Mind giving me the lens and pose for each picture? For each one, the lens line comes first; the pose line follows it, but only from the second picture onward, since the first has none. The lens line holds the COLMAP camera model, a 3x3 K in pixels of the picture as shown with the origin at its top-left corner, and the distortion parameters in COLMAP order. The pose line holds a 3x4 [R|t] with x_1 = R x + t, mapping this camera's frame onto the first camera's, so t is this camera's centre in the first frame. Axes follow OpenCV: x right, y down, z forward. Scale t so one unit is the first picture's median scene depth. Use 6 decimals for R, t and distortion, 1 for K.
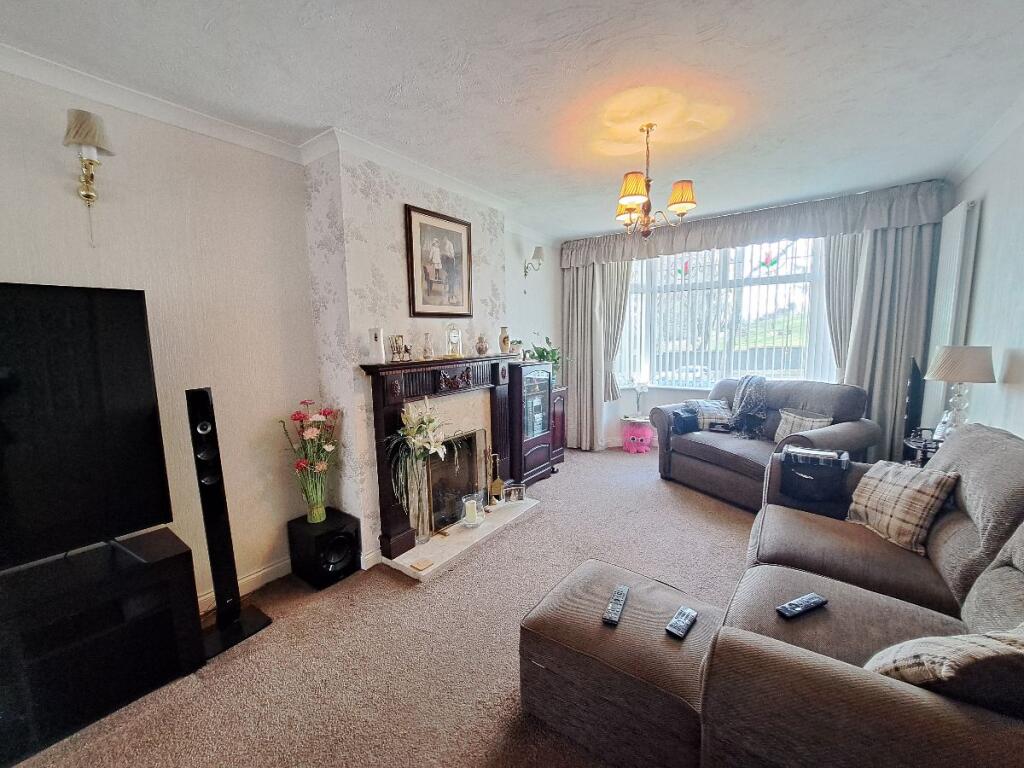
lens RADIAL K [[412.5, 0, 510.8], [0, 412.5, 381.9], [0, 0, 1]] dist [-0.003212, -0.000320]
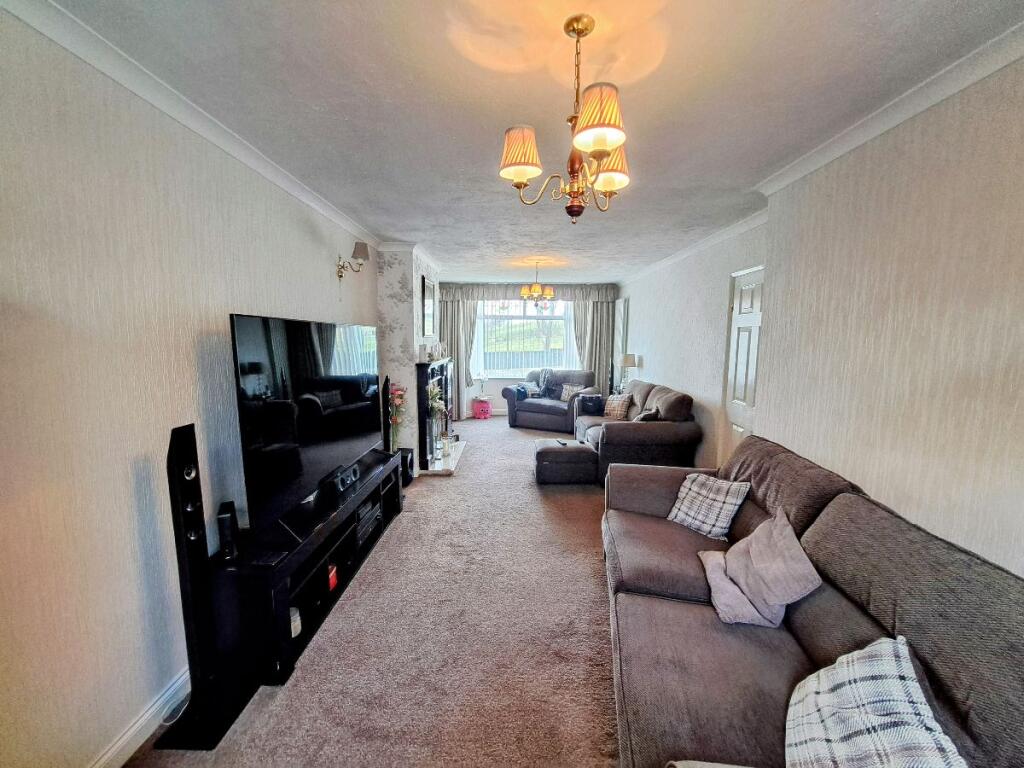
lens RADIAL K [[412.5, 0, 512.8], [0, 412.5, 386.1], [0, 0, 1]] dist [-0.003212, -0.000320]
pose [[0.811717, -0.049121, 0.581982, -0.708756], [0.045613, 0.998745, 0.020678, 0.022139], [-0.582267, 0.009762, 0.812939, -0.500126]]
